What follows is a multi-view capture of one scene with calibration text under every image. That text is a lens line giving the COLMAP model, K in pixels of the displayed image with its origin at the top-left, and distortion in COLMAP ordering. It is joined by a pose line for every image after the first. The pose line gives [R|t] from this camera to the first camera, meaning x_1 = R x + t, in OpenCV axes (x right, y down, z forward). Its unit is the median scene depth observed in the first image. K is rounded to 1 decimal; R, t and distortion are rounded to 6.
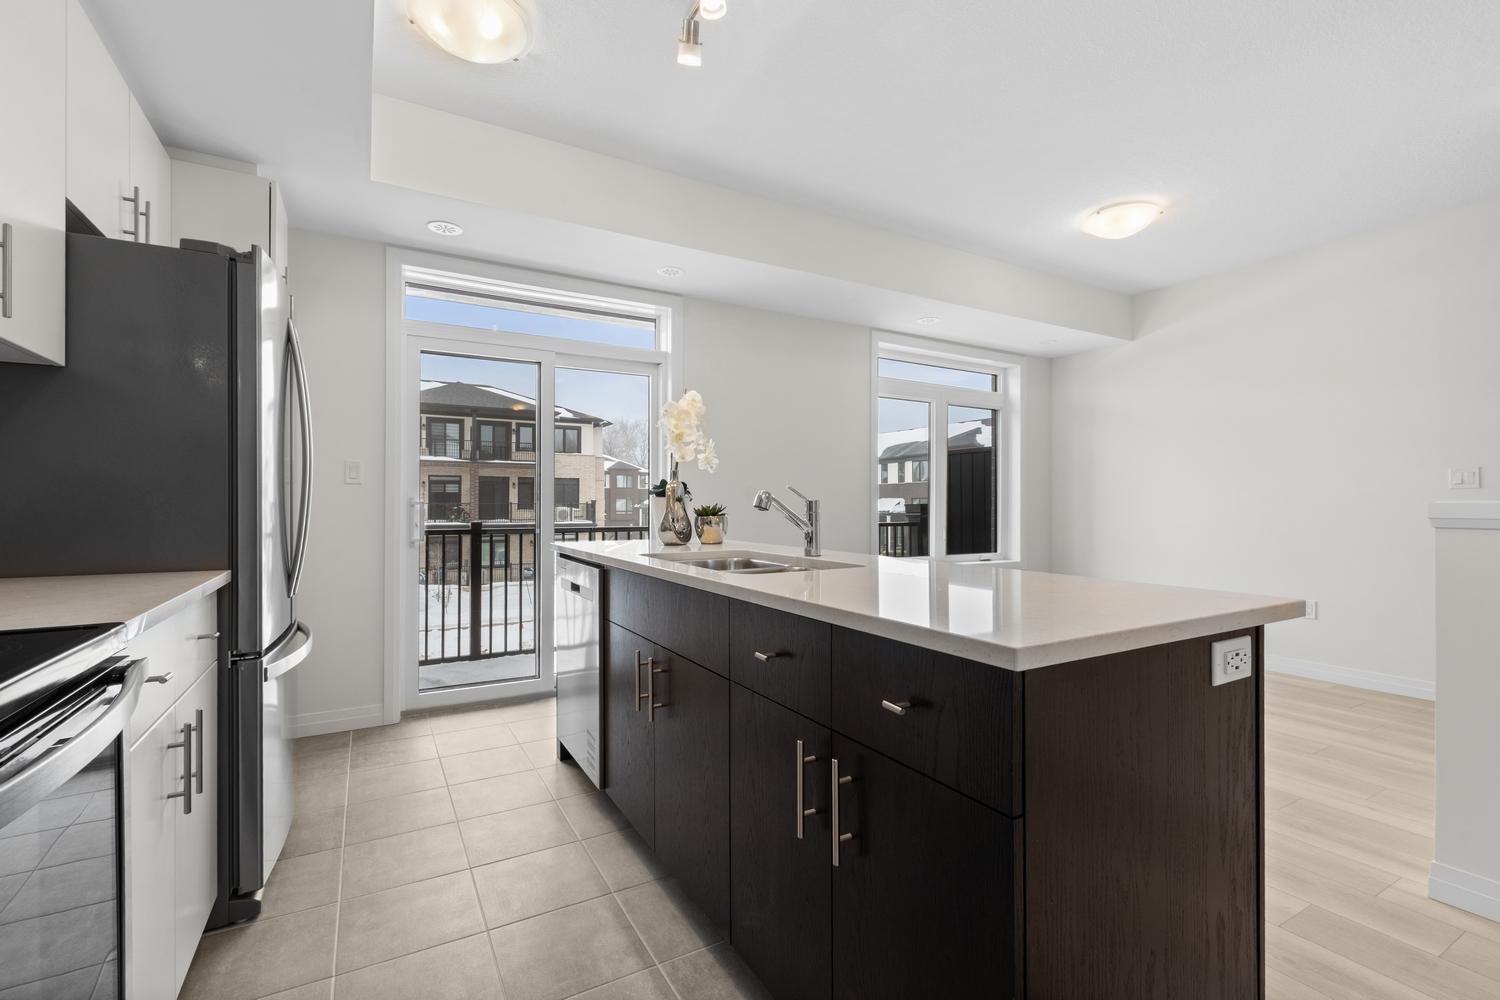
lens RADIAL K [[656.4, 0, 755.6], [0, 656.4, 501.3], [0, 0, 1]] dist [0.005323, -0.002196]
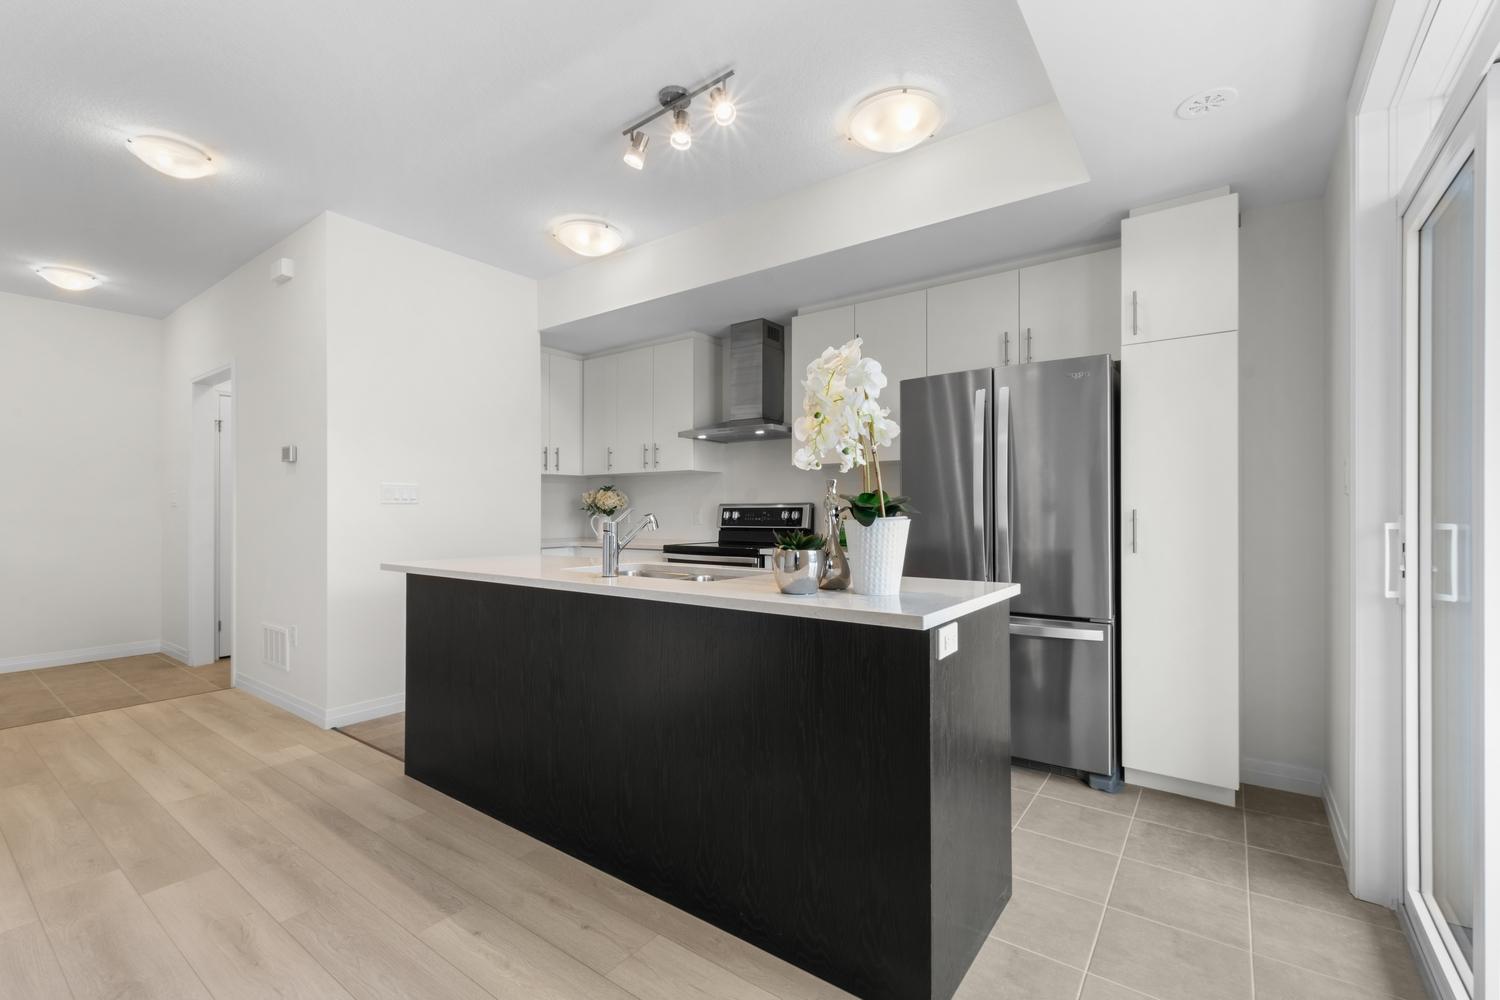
lens RADIAL K [[656.4, 0, 747.7], [0, 656.4, 502.1], [0, 0, 1]] dist [0.005323, -0.002196]
pose [[-0.914261, -0.002757, -0.405115, 0.165772], [0.003663, 0.999880, -0.015070, -0.009398], [0.405108, -0.015261, -0.914141, 1.102471]]
